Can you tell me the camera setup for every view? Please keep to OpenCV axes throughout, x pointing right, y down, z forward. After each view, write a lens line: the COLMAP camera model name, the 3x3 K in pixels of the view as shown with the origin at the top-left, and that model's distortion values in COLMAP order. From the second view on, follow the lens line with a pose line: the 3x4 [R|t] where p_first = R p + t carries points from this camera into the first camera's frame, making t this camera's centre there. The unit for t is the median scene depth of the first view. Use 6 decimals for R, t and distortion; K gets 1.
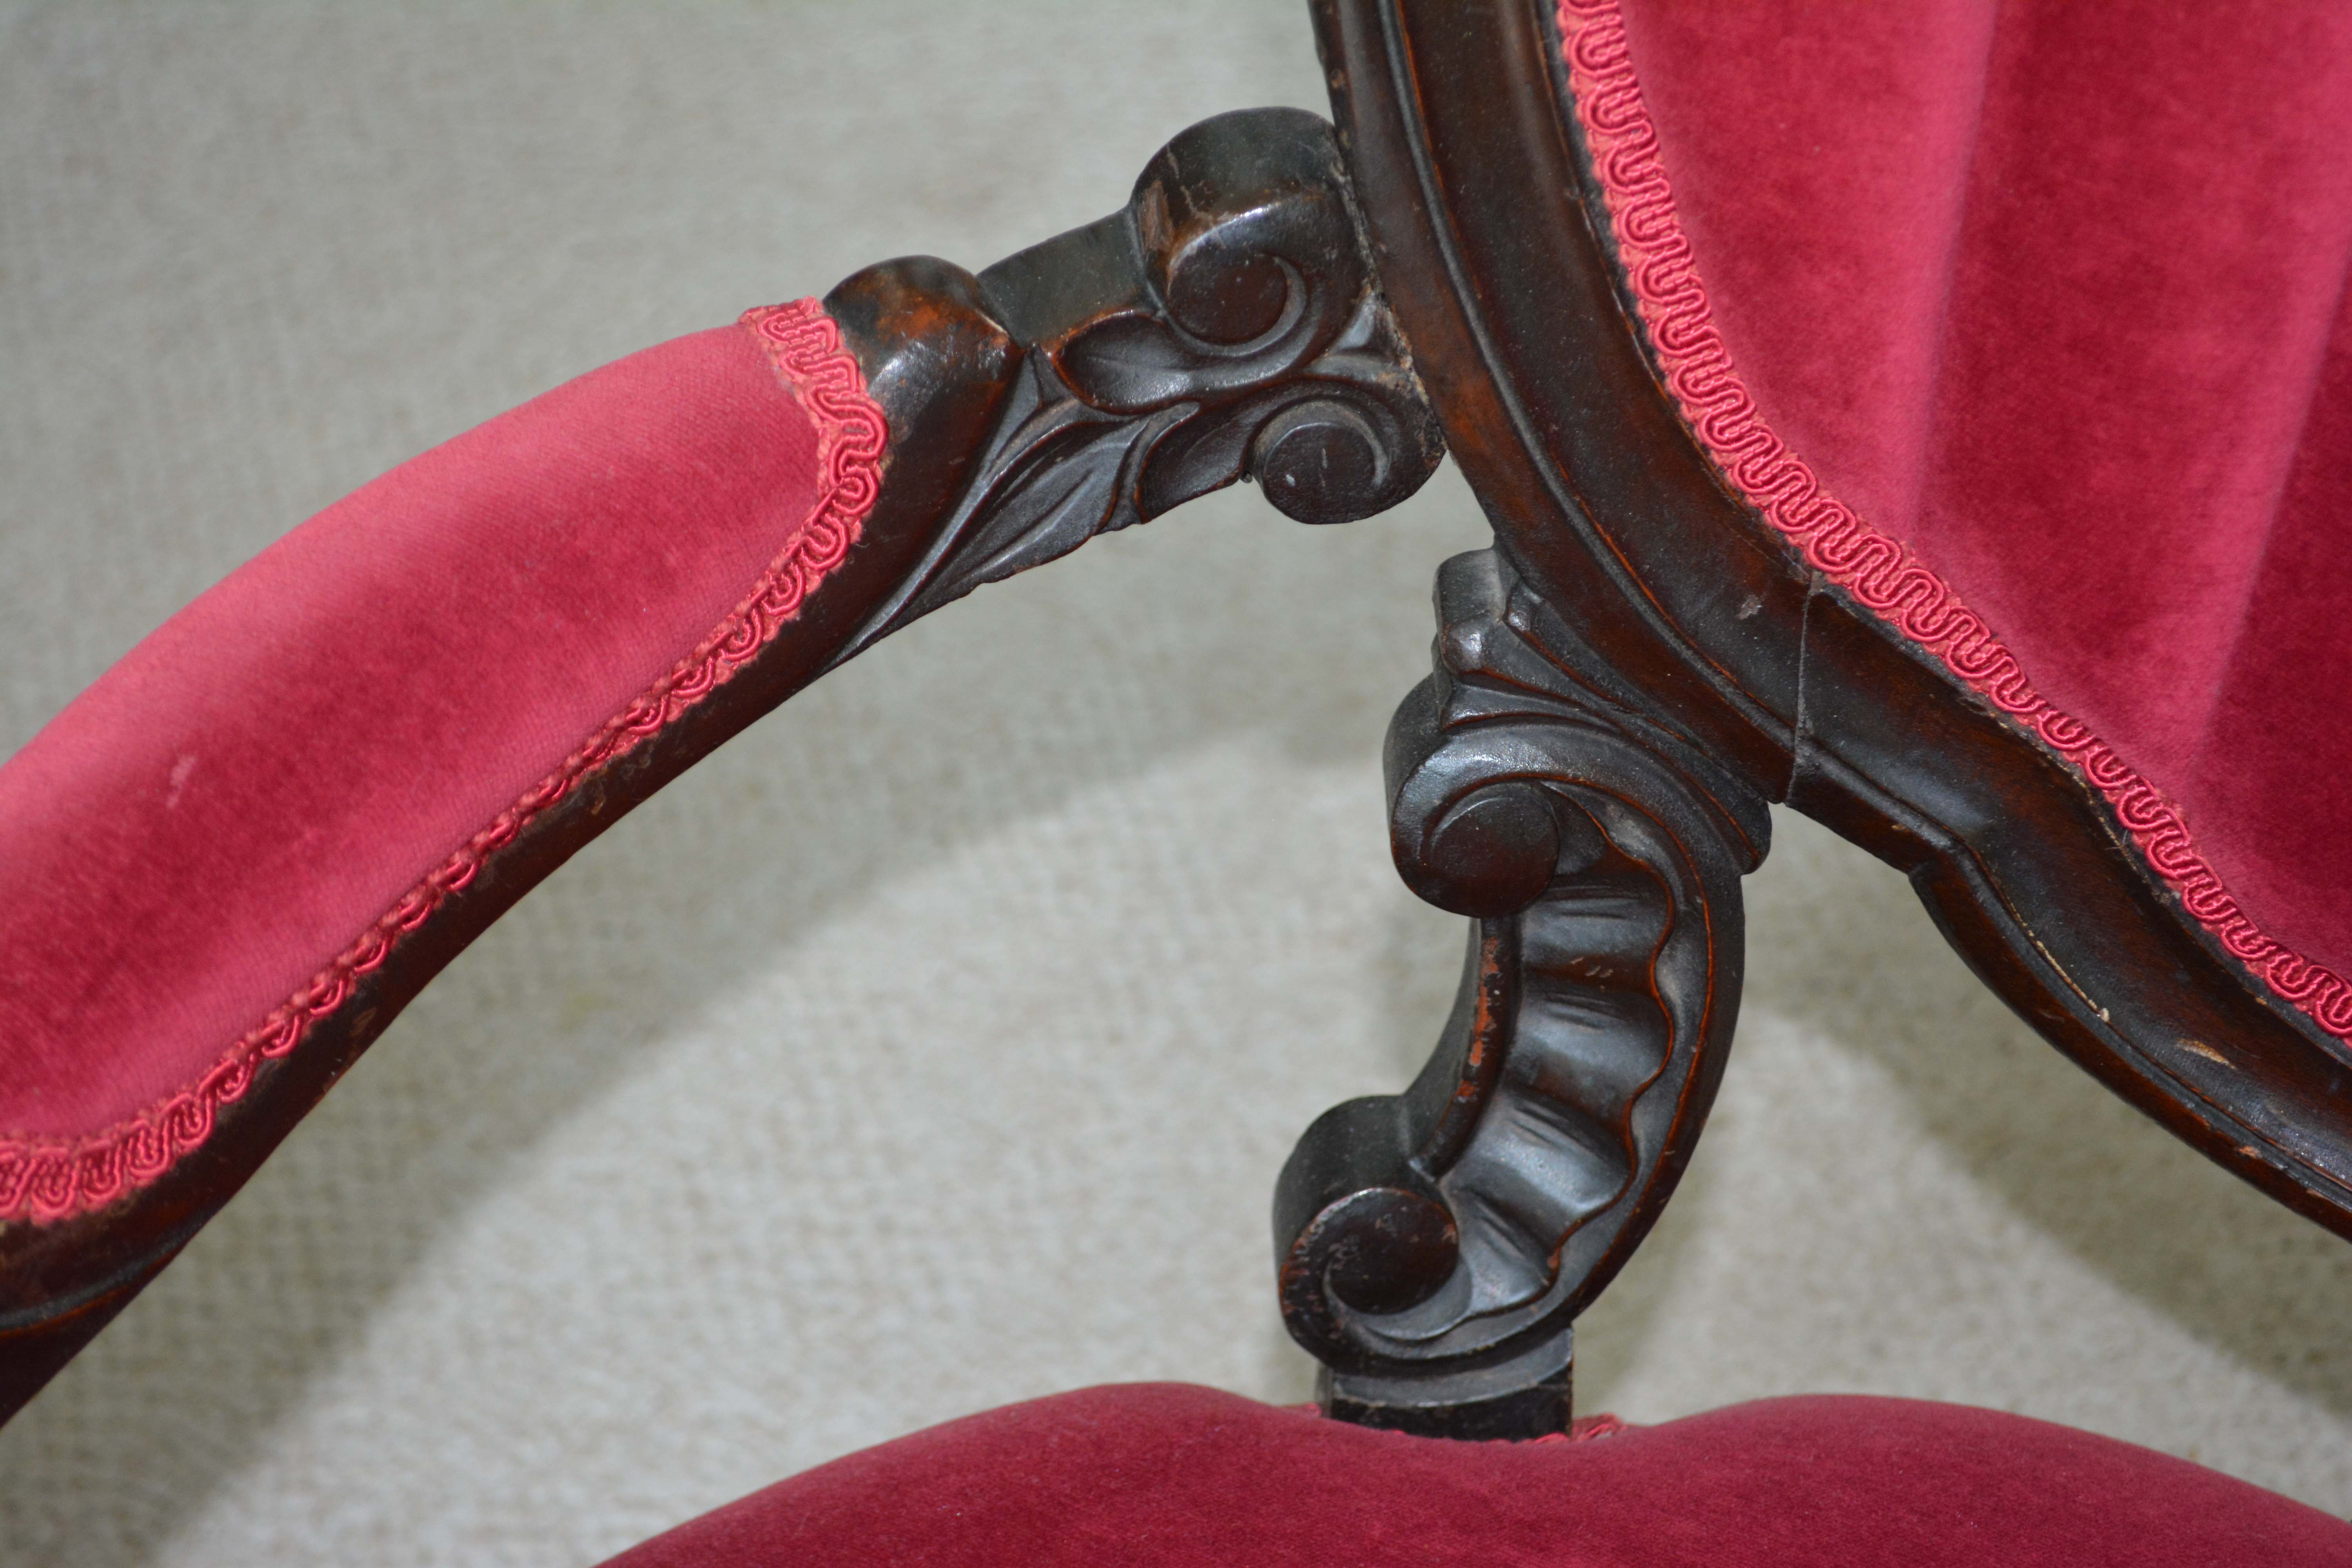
lens RADIAL K [[4226.4, 0, 1181.3], [0, 4226.4, 790.3], [0, 0, 1]] dist [0.020240, 0.000000]
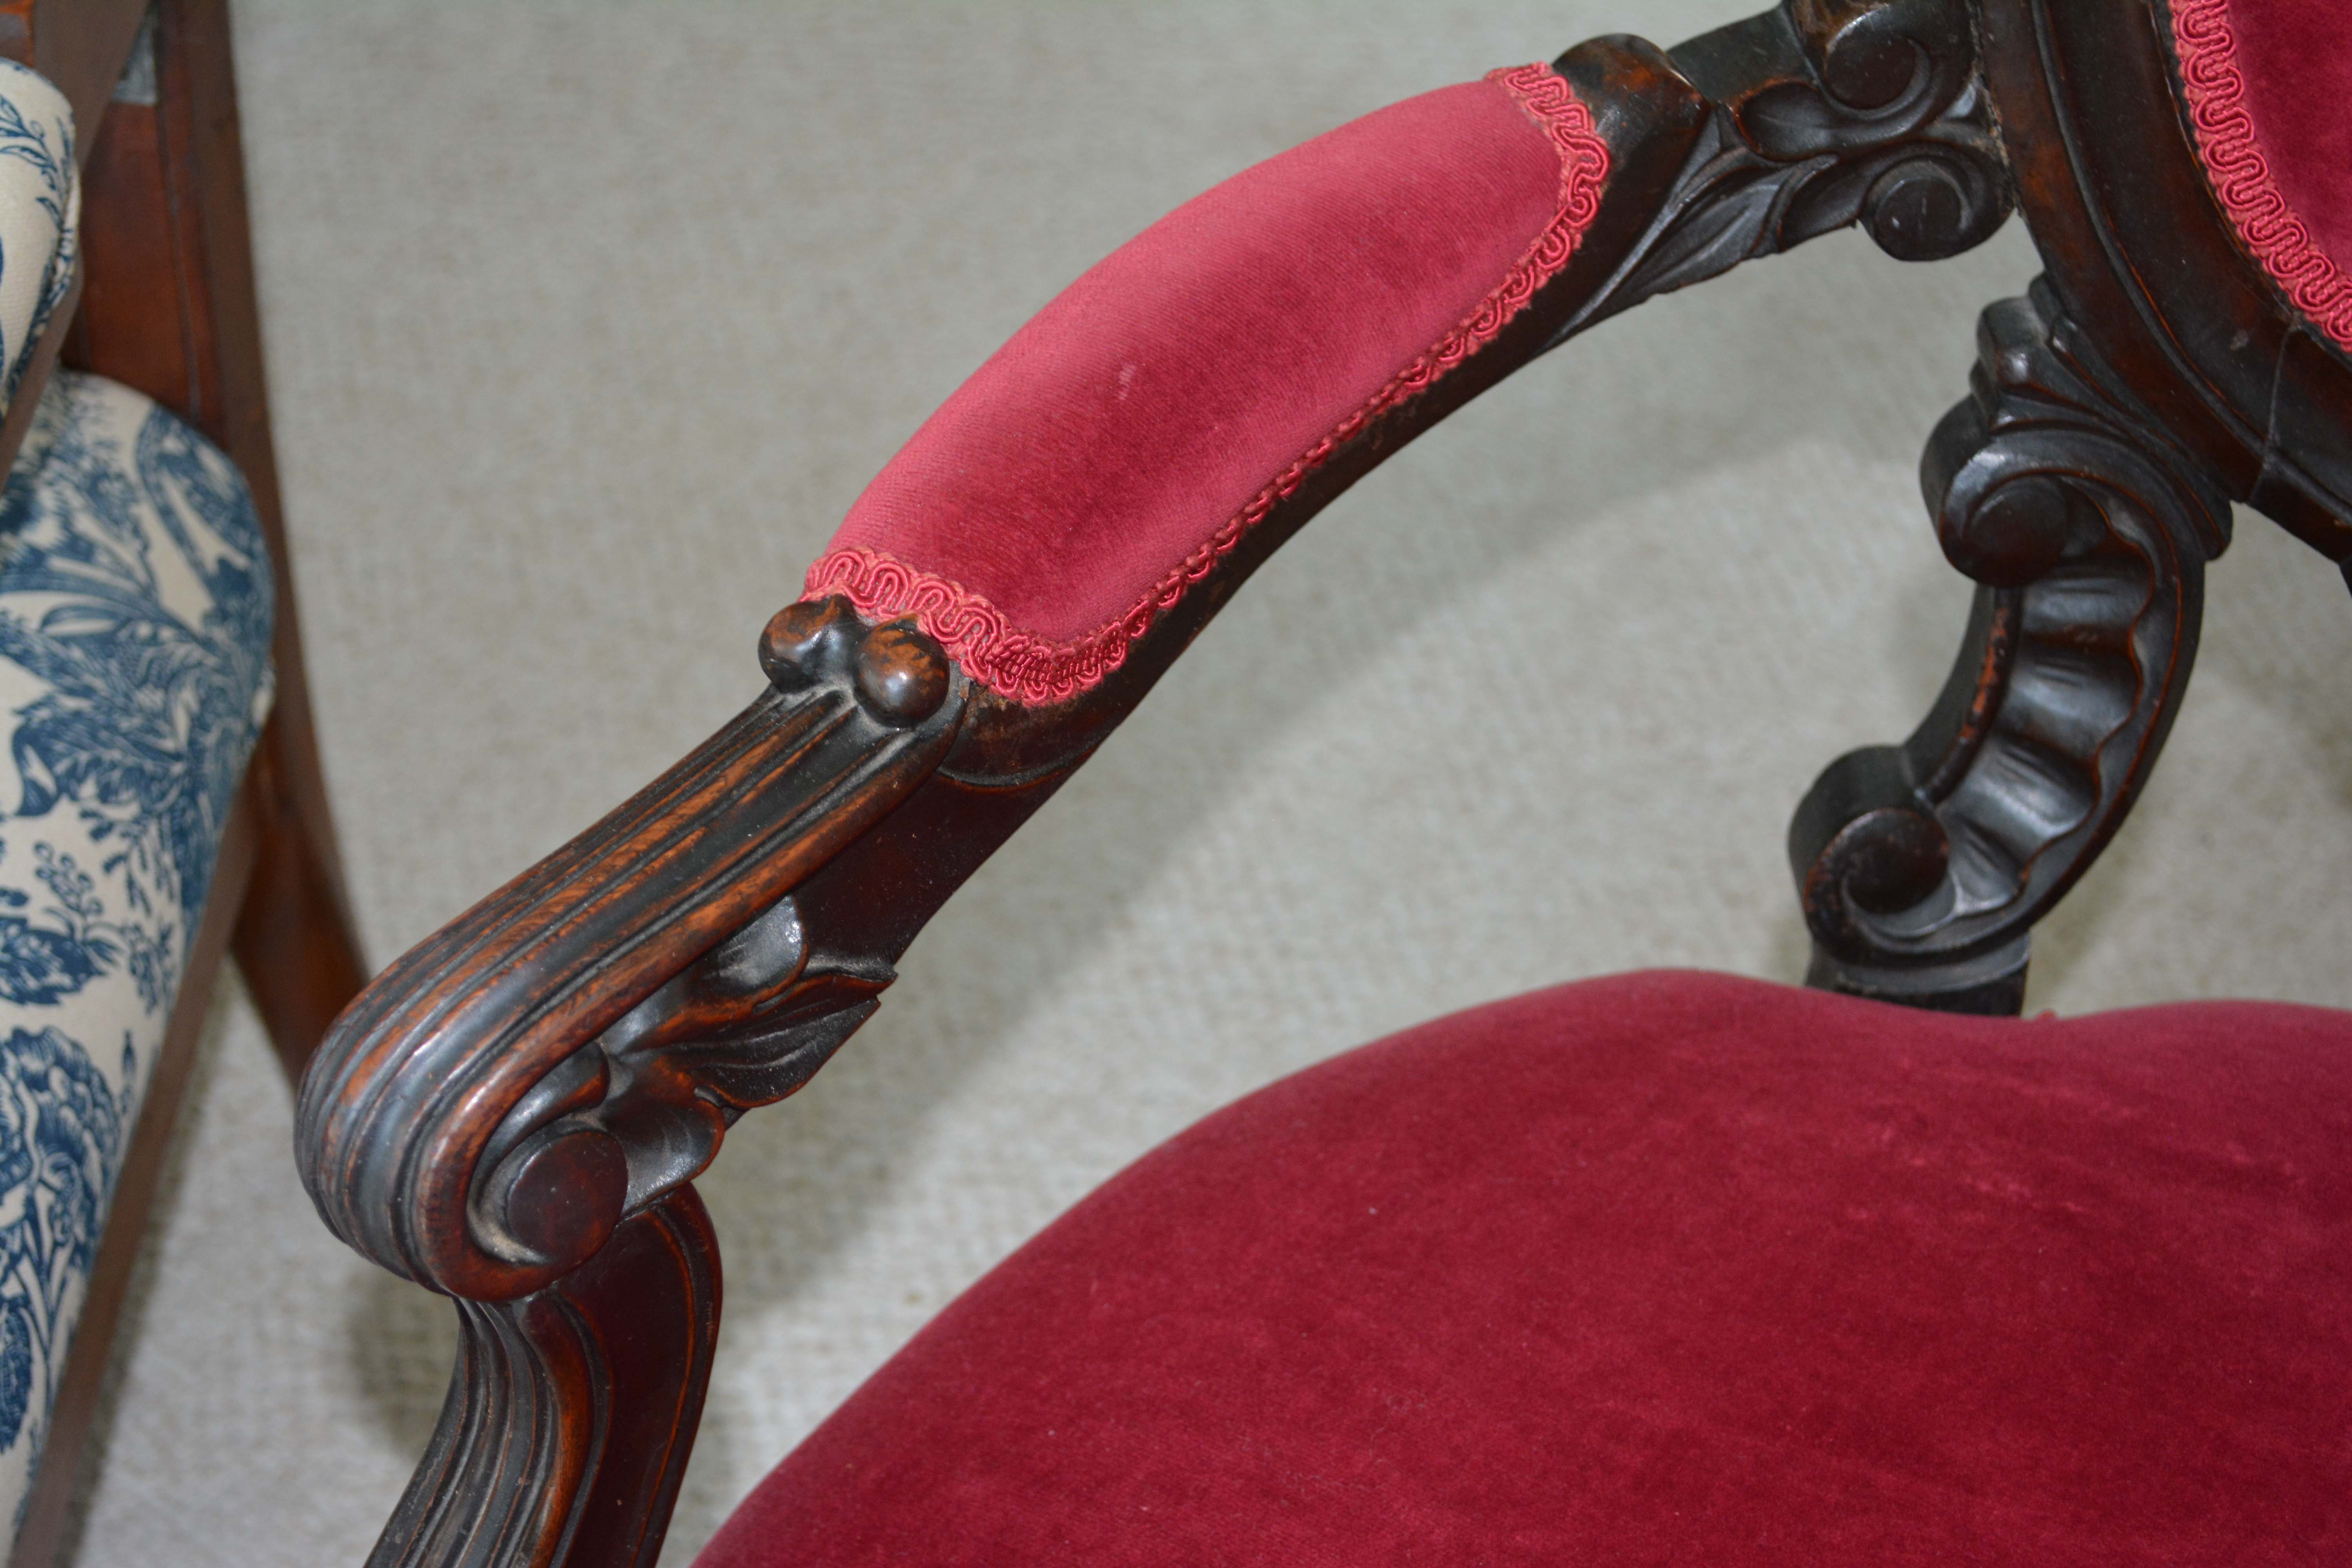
lens RADIAL K [[3753.2, 0, 1172.0], [0, 3753.2, 786.4], [0, 0, 1]] dist [0.007842, 0.000000]
pose [[0.999389, 0.034938, 0.000152, -0.183310], [-0.034937, 0.999388, -0.001909, 0.104690], [-0.000219, 0.001903, 0.999998, -0.134906]]
